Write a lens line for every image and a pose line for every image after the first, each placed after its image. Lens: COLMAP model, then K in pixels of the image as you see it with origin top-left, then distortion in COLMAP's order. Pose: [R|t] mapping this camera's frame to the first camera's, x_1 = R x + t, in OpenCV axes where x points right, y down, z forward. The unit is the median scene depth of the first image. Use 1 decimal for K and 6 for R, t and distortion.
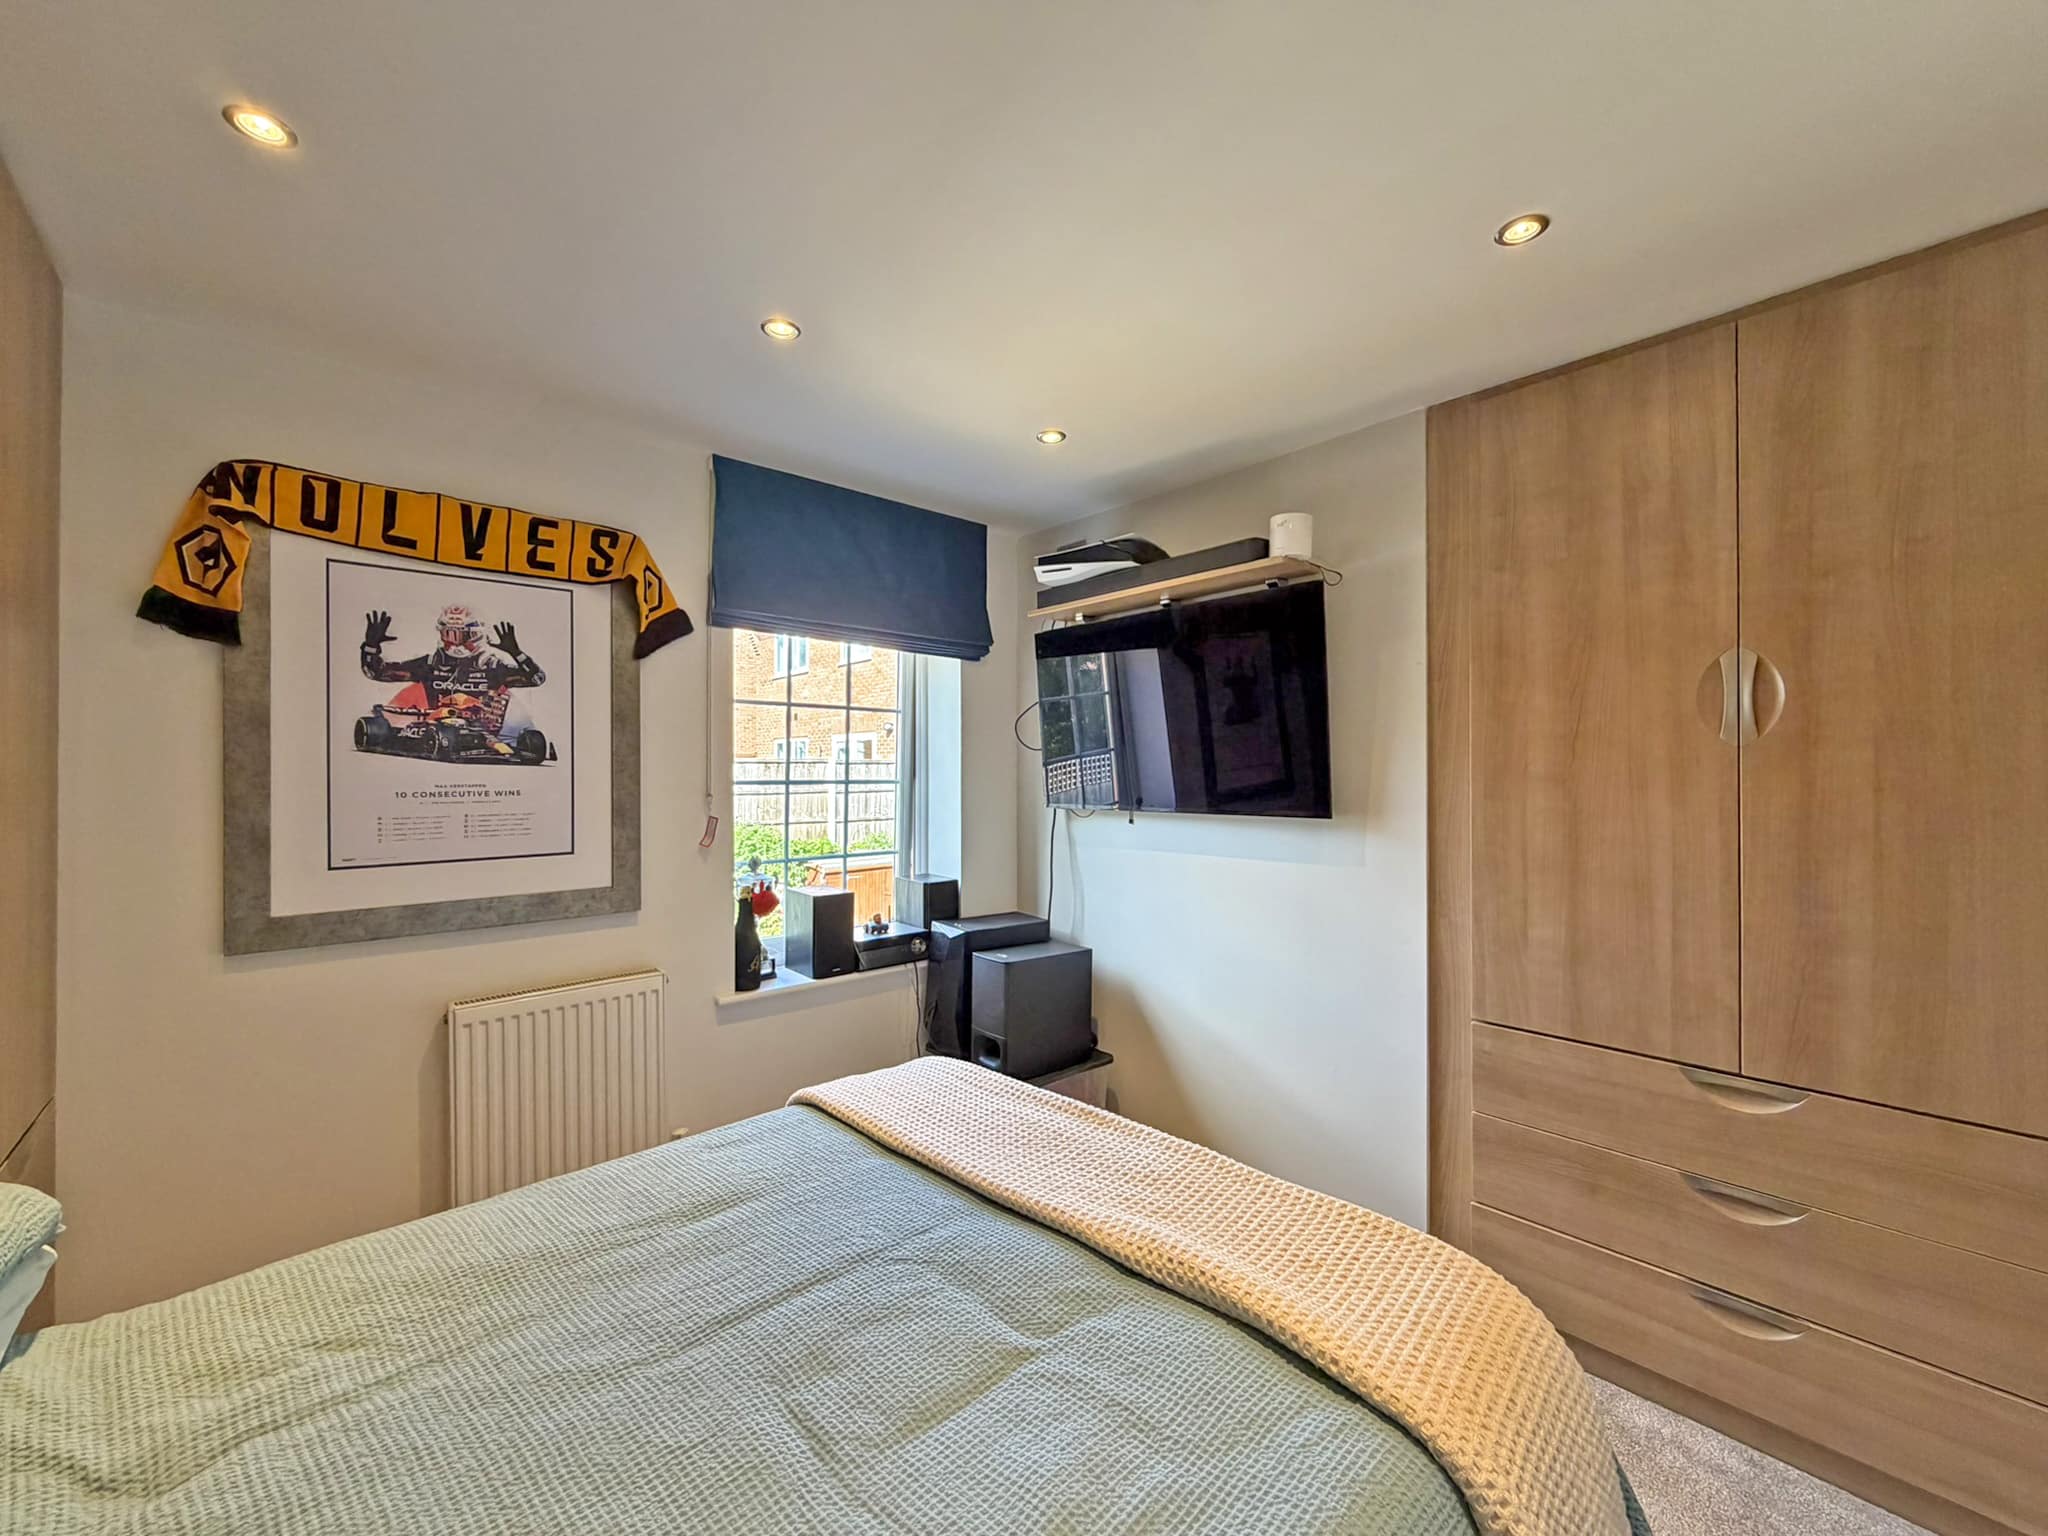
lens RADIAL K [[816.3, 0, 1020.6], [0, 816.3, 763.3], [0, 0, 1]] dist [0.008940, 0.000217]
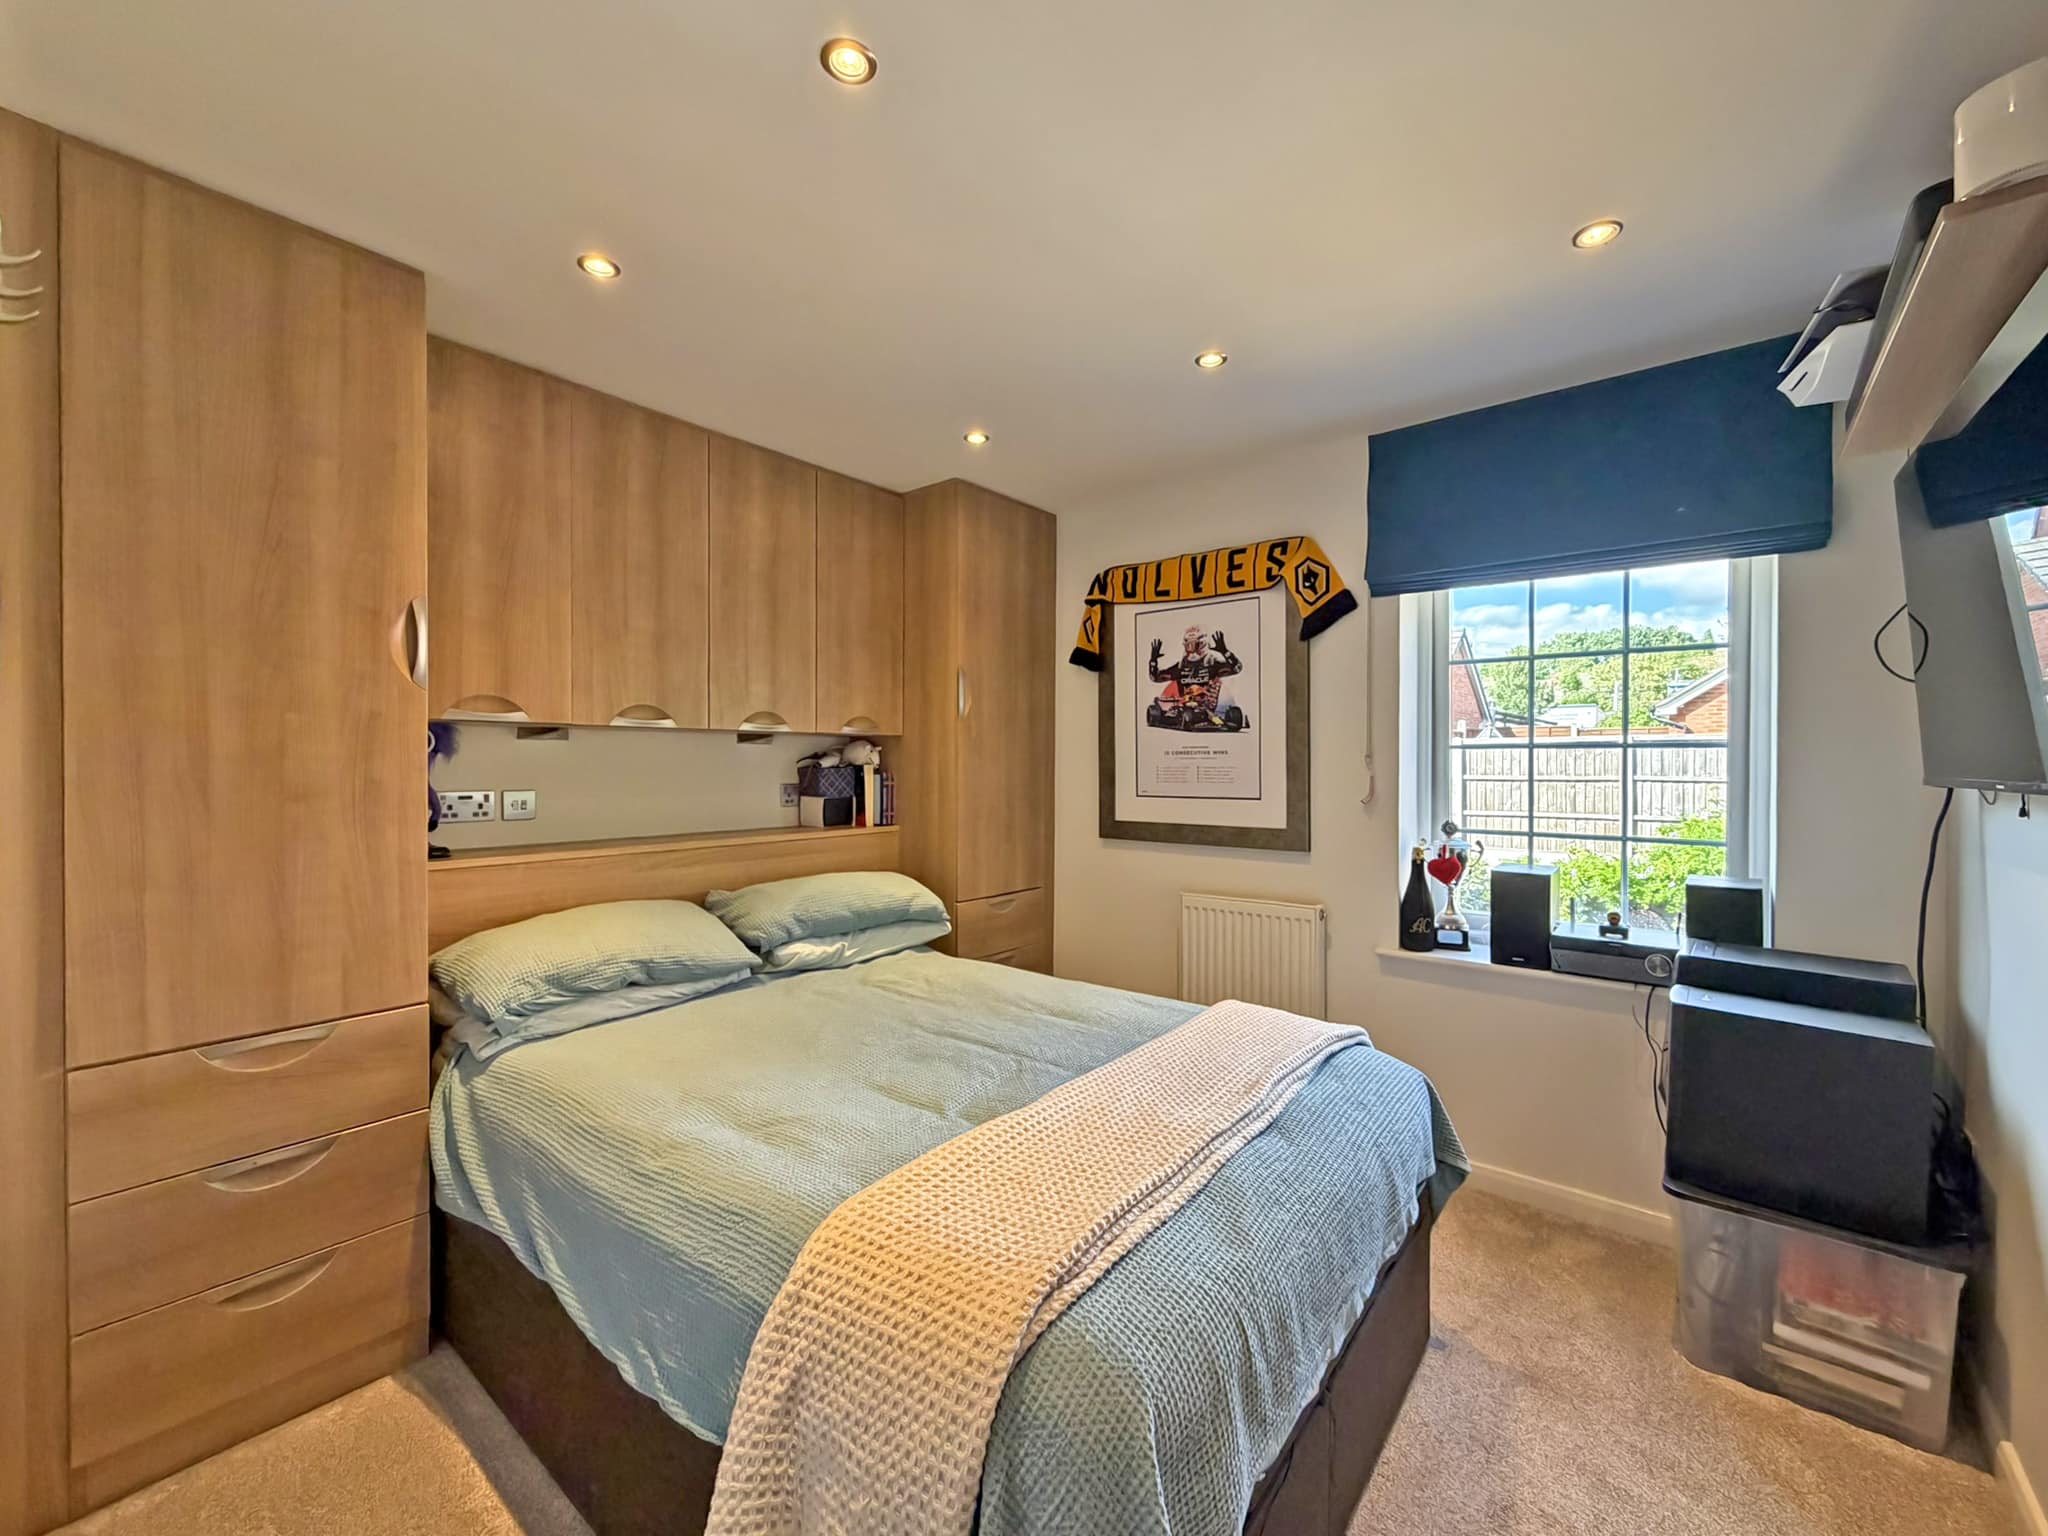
lens RADIAL K [[823.0, 0, 1020.4], [0, 823.0, 767.1], [0, 0, 1]] dist [-0.001094, 0.000117]
pose [[0.156323, 0.011195, -0.987643, 0.715513], [0.012611, 0.999832, 0.013329, 0.038228], [0.987625, -0.014539, 0.156156, 0.440238]]
